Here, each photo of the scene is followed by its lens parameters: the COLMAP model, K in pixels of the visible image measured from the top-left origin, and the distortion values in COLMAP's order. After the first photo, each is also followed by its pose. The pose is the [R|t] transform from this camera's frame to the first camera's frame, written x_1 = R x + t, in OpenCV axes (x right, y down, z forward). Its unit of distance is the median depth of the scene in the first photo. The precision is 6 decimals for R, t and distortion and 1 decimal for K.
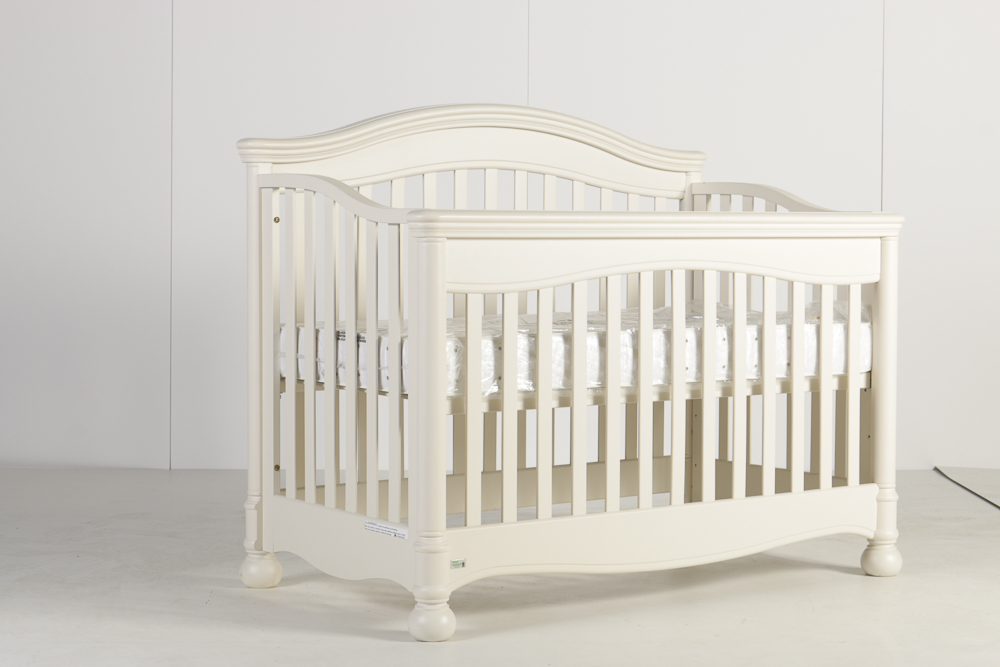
lens RADIAL K [[2055.1, 0, 500.0], [0, 2055.1, 333.5], [0, 0, 1]] dist [-0.051451, -0.125417]
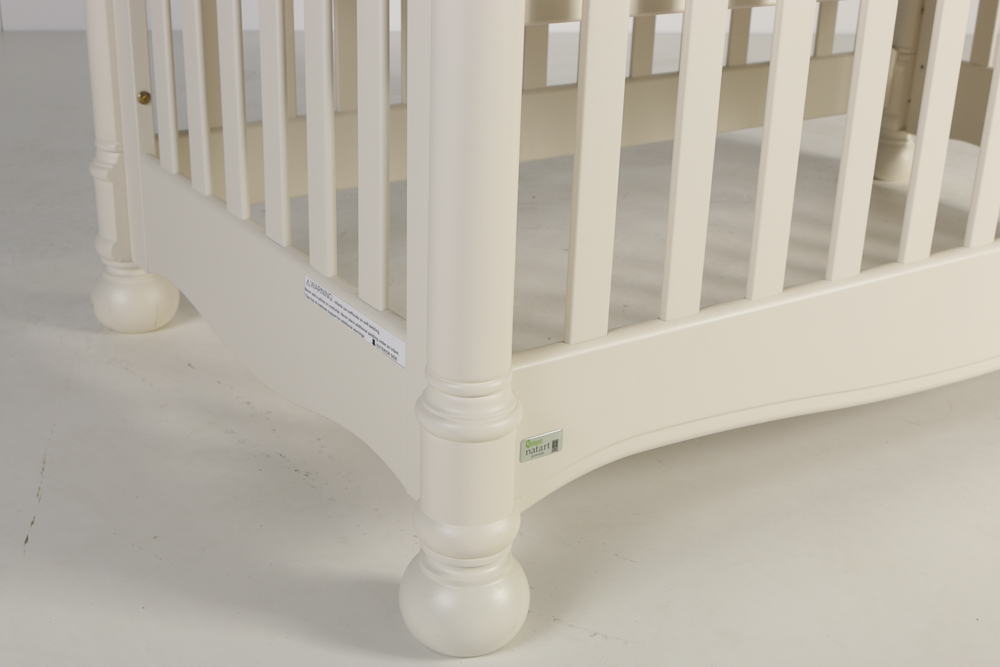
lens RADIAL K [[1244.1, 0, 500.0], [0, 1244.1, 333.5], [0, 0, 1]] dist [-0.106401, -0.018106]
pose [[0.999215, 0.034934, -0.018708, -0.021829], [-0.025989, 0.934080, 0.356116, 0.014353], [0.029916, -0.355350, 0.934254, 0.721935]]
